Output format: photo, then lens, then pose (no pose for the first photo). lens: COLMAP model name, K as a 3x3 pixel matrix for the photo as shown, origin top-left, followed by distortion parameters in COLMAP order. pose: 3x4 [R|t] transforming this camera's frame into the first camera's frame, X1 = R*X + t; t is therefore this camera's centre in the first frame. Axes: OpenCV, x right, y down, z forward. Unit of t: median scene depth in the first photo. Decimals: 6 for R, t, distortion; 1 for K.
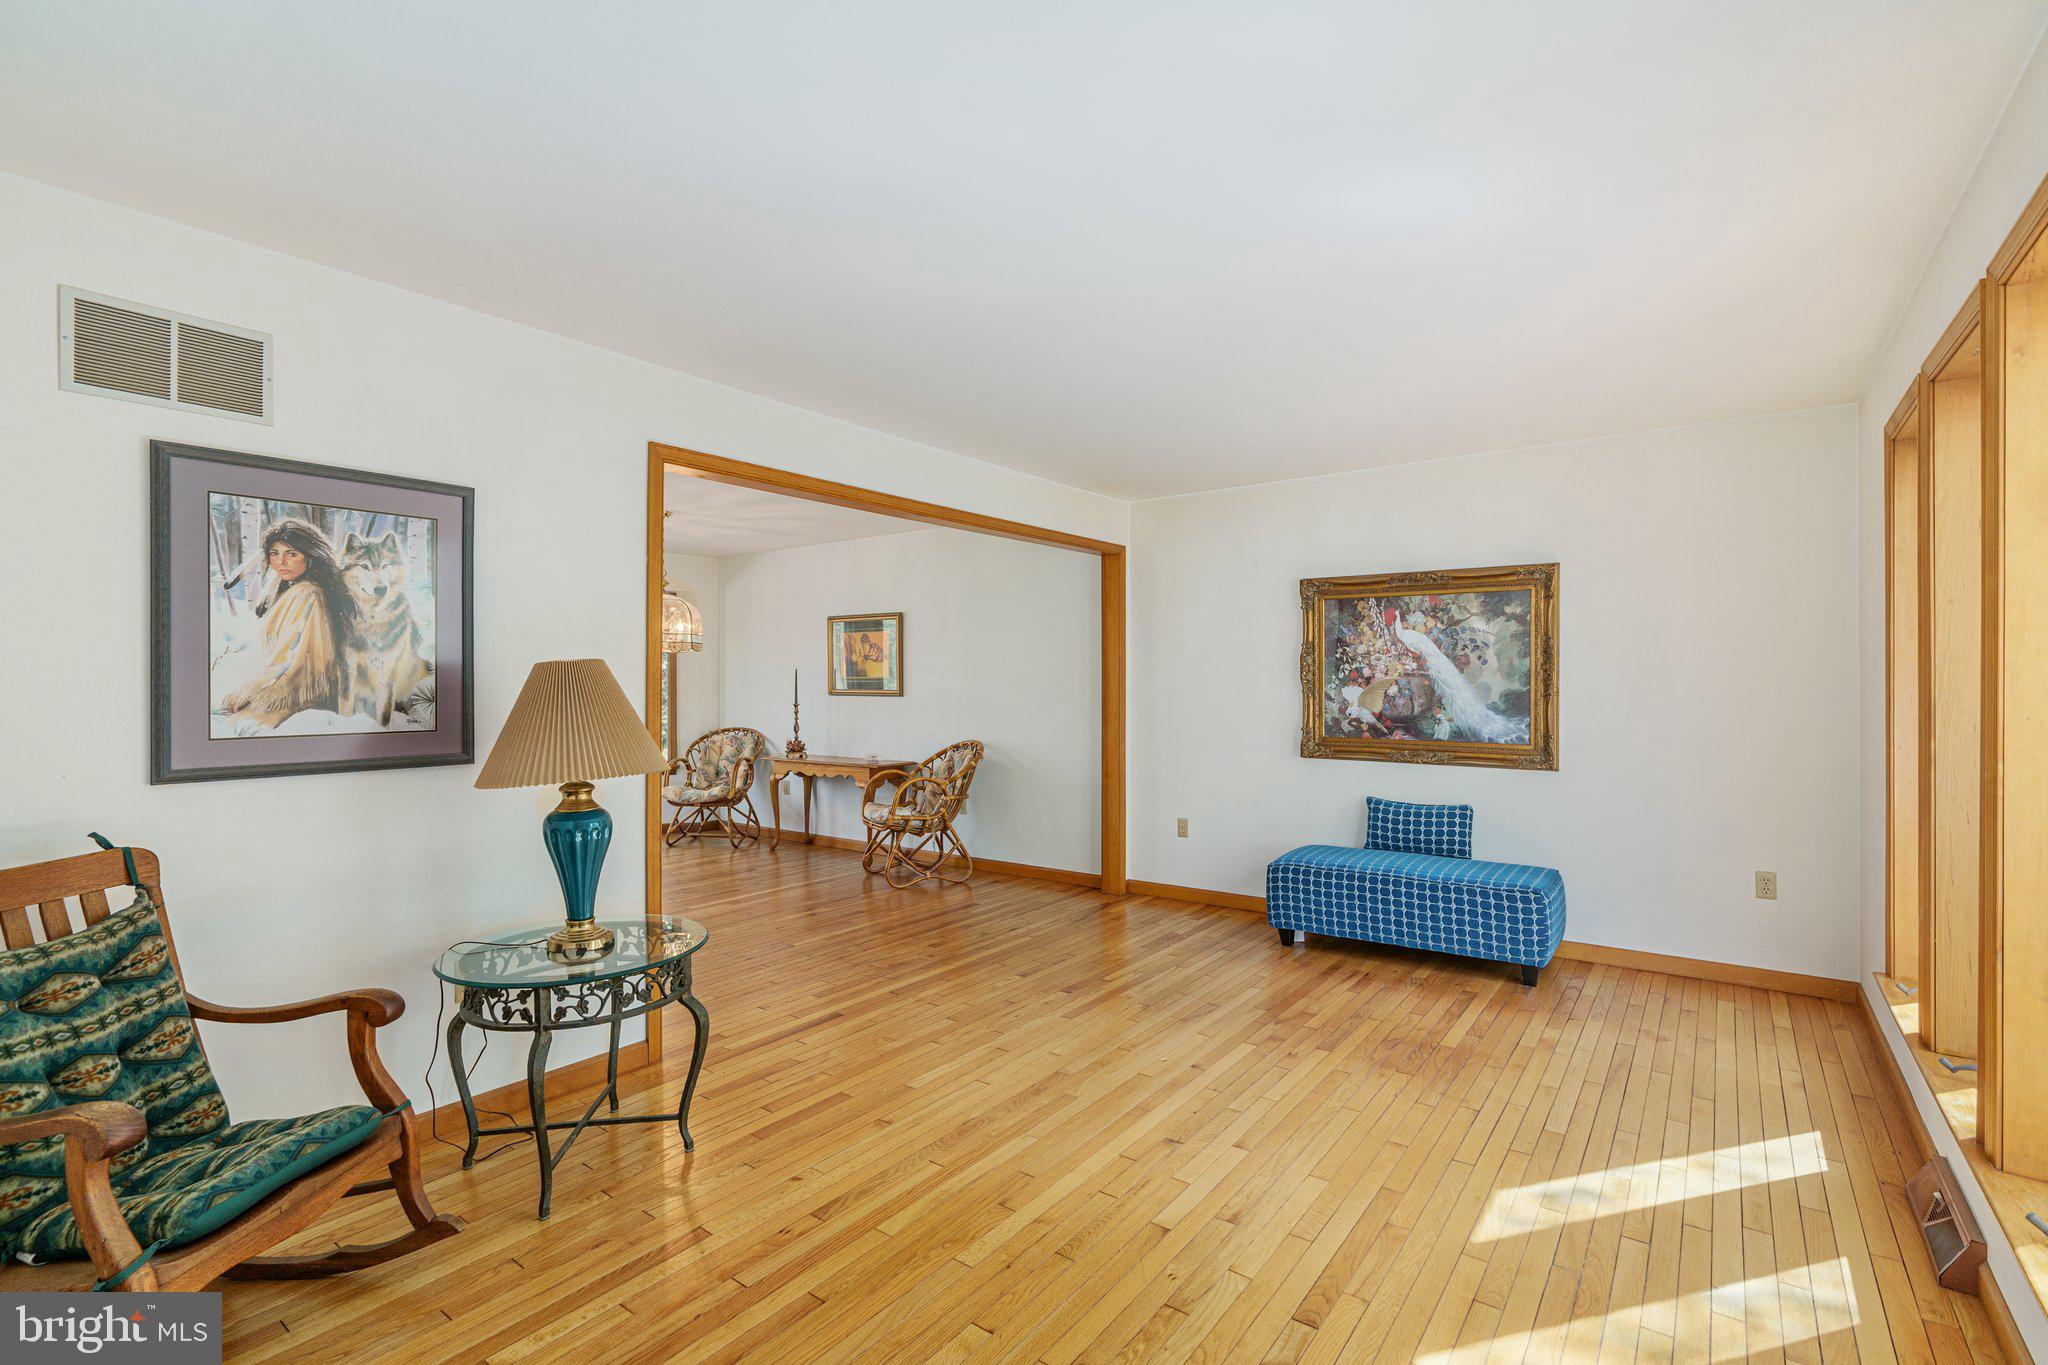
lens RADIAL K [[930.3, 0, 1017.5], [0, 930.3, 689.7], [0, 0, 1]] dist [-0.002097, -0.000267]
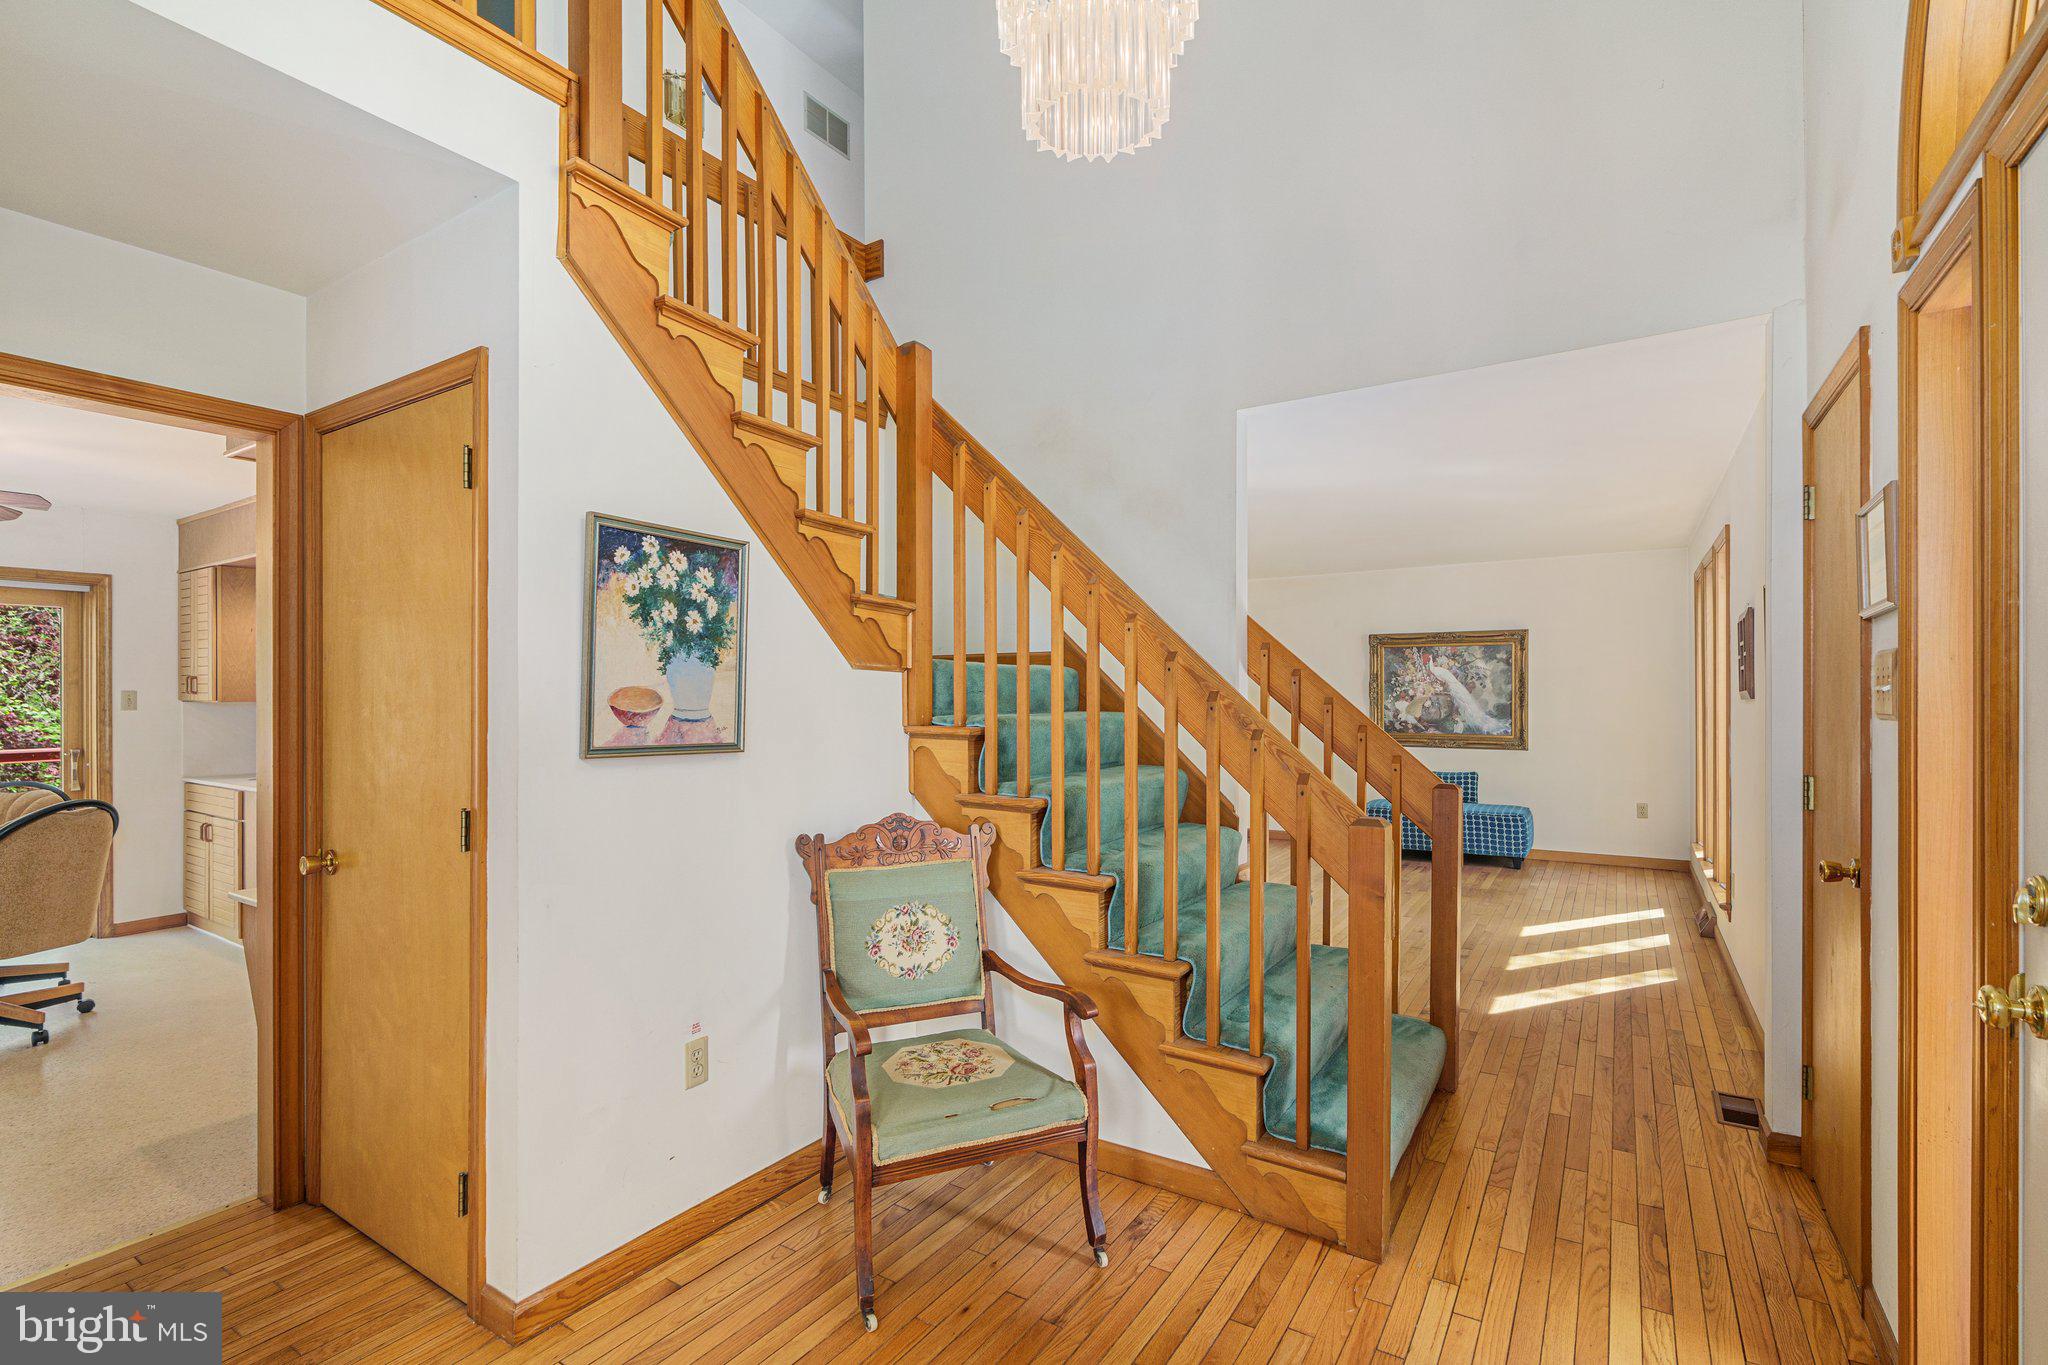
lens RADIAL K [[929.8, 0, 1018.9], [0, 929.8, 698.0], [0, 0, 1]] dist [-0.001116, -0.000131]
pose [[0.997145, -0.001443, 0.075497, -0.472889], [0.001842, 0.999985, -0.005225, -0.002050], [-0.075488, 0.005350, 0.997132, -0.624407]]
